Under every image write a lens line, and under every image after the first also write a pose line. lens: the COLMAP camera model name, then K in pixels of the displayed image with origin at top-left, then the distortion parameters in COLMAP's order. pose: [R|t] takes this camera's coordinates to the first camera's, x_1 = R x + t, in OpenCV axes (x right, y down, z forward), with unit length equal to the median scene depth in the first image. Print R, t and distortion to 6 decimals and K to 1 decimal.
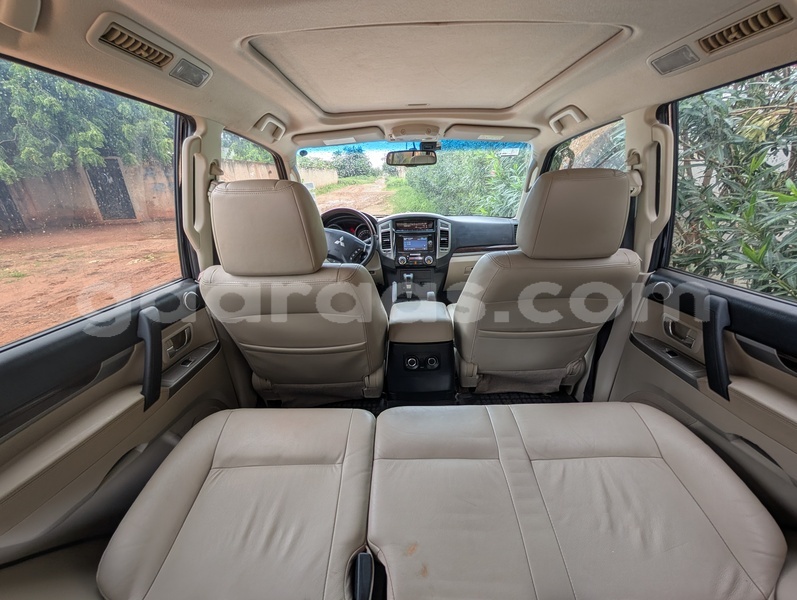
lens RADIAL K [[299.4, 0, 398.5], [0, 299.4, 300.0], [0, 0, 1]] dist [-0.000182, -0.000040]
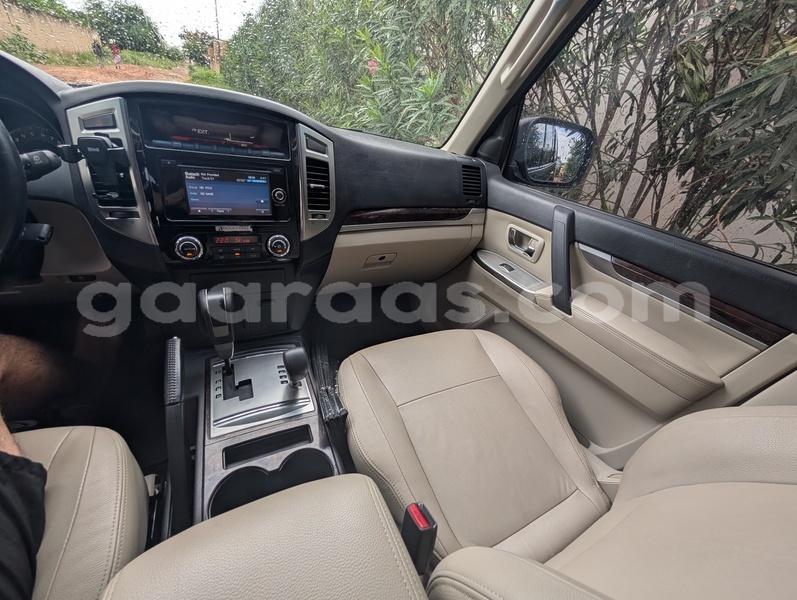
lens RADIAL K [[299.4, 0, 398.5], [0, 299.4, 300.0], [0, 0, 1]] dist [-0.000182, -0.000040]
pose [[0.873676, -0.101287, 0.475847, 0.049400], [-0.003022, 0.976939, 0.213496, -0.145591], [-0.486498, -0.187965, 0.853223, 0.611965]]
